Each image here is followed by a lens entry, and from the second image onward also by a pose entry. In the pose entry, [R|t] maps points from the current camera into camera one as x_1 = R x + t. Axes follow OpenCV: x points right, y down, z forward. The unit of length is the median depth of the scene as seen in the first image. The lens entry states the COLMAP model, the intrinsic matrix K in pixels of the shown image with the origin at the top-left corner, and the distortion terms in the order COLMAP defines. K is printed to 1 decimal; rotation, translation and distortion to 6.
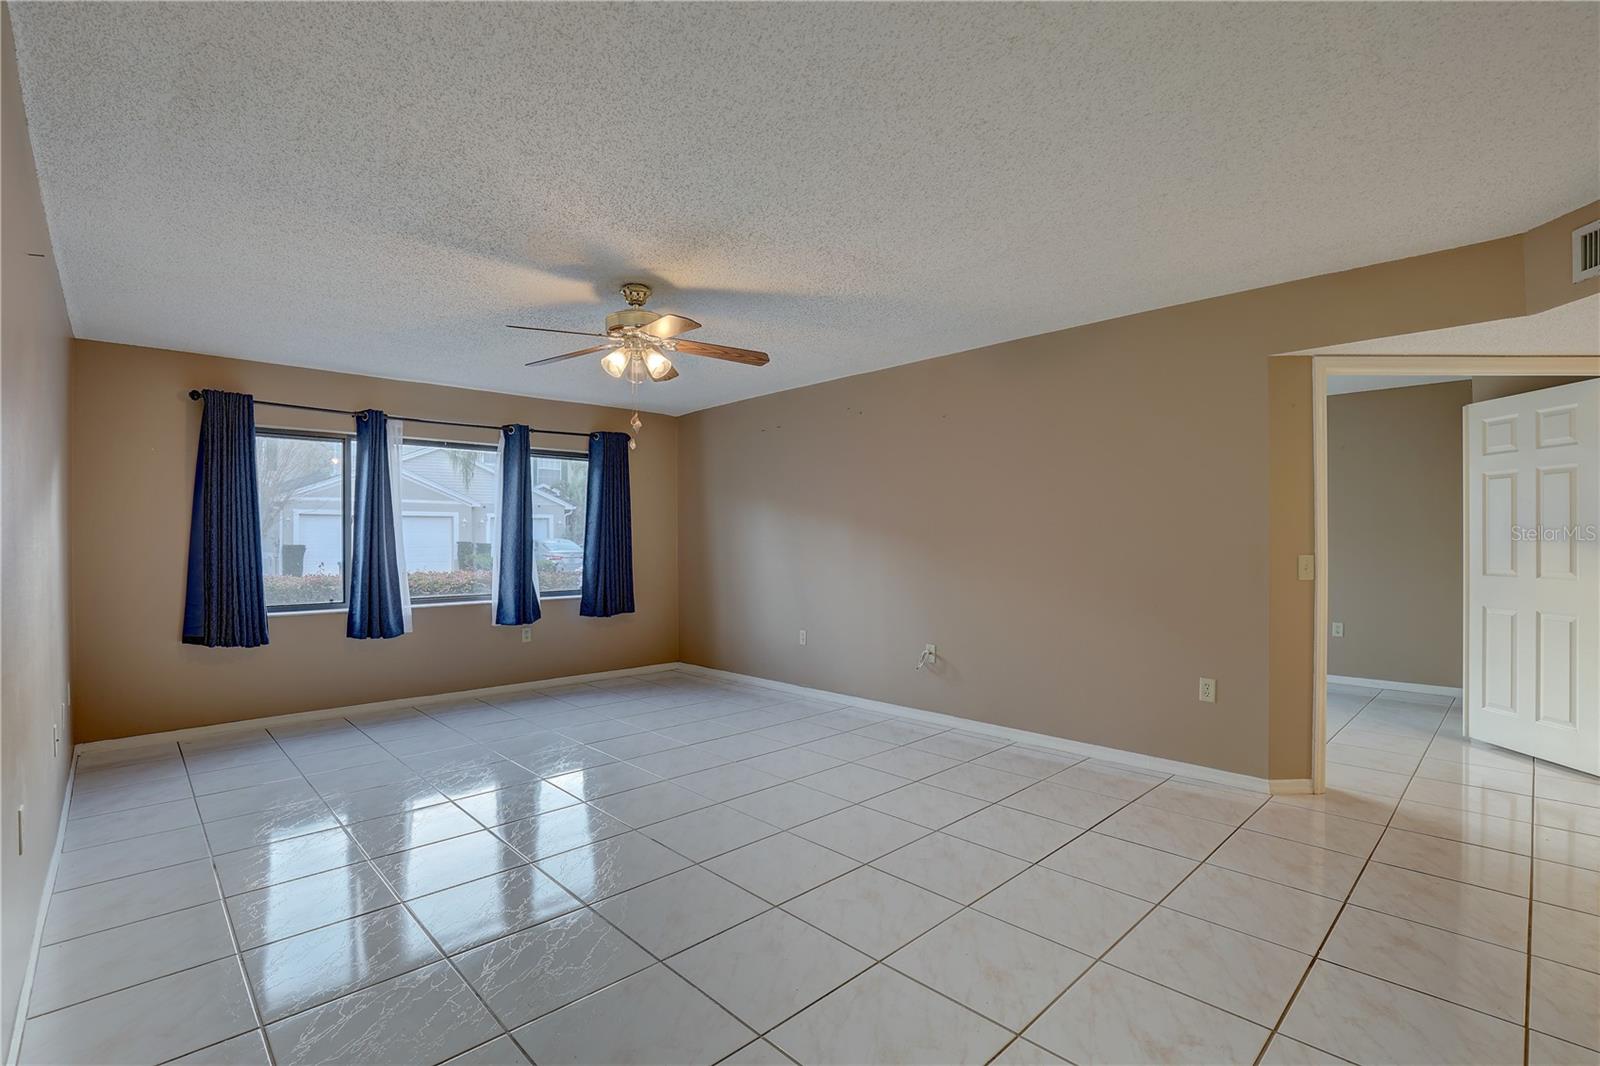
lens RADIAL K [[718.1, 0, 800.0], [0, 718.1, 533.0], [0, 0, 1]] dist [-0.033881, 0.000195]
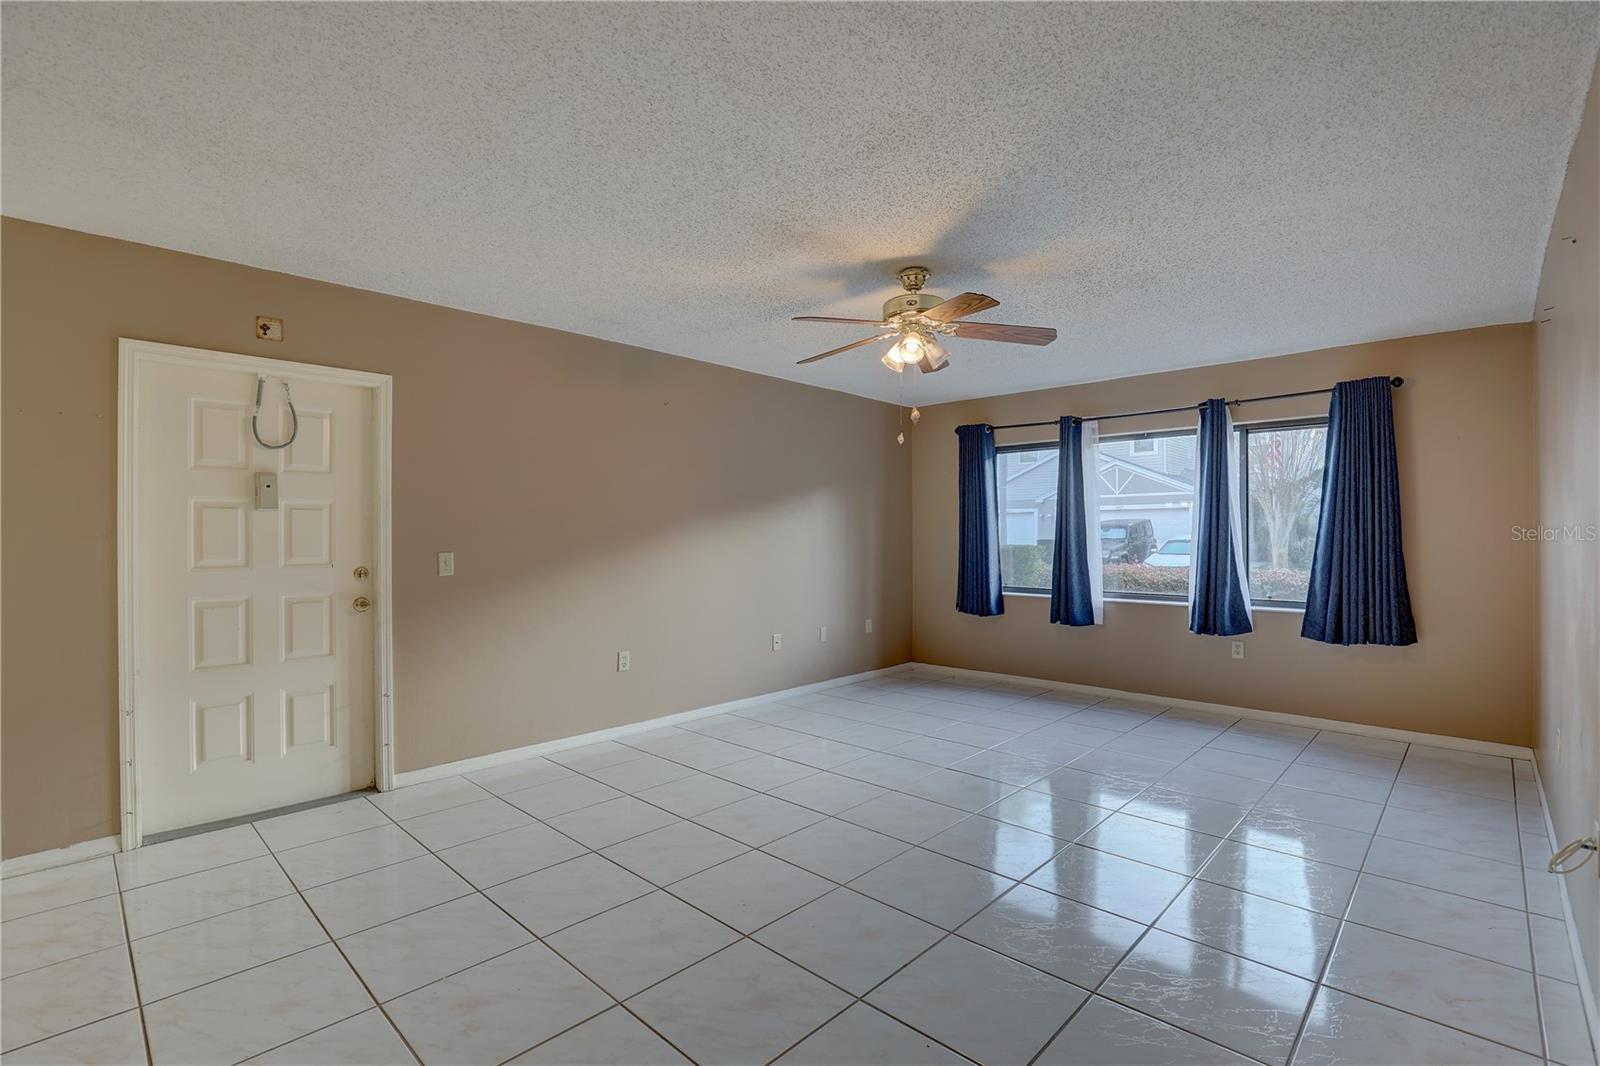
lens RADIAL K [[728.5, 0, 807.5], [0, 728.5, 534.7], [0, 0, 1]] dist [-0.032766, 0.000965]
pose [[0.054741, -0.000261, -0.998501, 0.438024], [0.006321, 0.999980, 0.000085, 0.006219], [0.998481, -0.006316, 0.054741, 0.474696]]
